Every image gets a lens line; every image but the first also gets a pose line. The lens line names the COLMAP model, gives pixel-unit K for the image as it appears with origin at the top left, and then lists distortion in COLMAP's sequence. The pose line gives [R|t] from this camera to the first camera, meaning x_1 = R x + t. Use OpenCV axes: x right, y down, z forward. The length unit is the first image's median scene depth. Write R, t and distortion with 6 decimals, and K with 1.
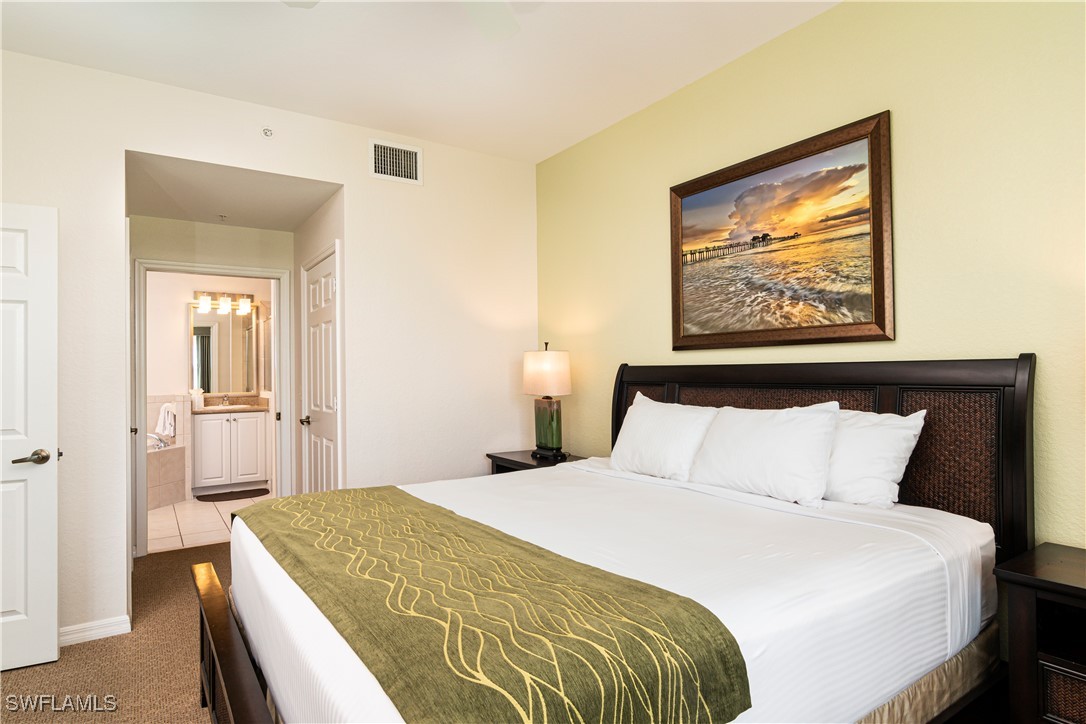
lens RADIAL K [[593.6, 0, 544.2], [0, 593.6, 365.0], [0, 0, 1]] dist [-0.003433, -0.000217]
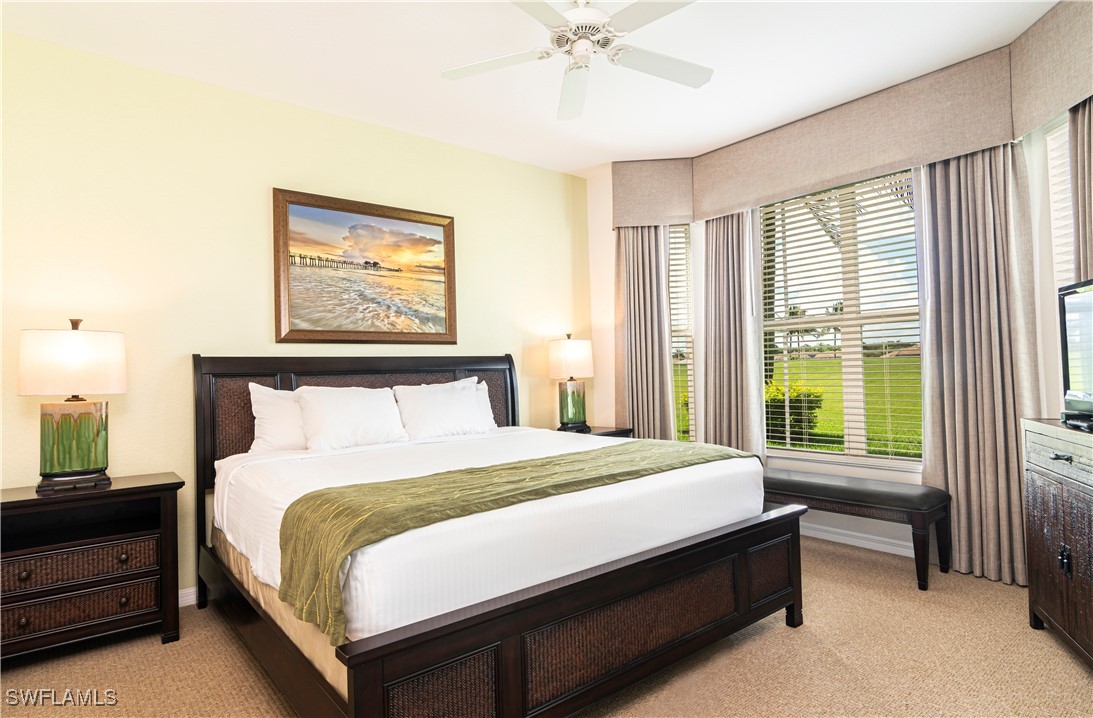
lens RADIAL K [[602.8, 0, 547.1], [0, 602.8, 358.1], [0, 0, 1]] dist [-0.001048, 0.000134]
pose [[-0.072412, 0.032695, 0.996839, -1.033350], [0.010910, 0.999429, -0.031988, 0.050020], [-0.997315, 0.008560, -0.072727, 0.703342]]
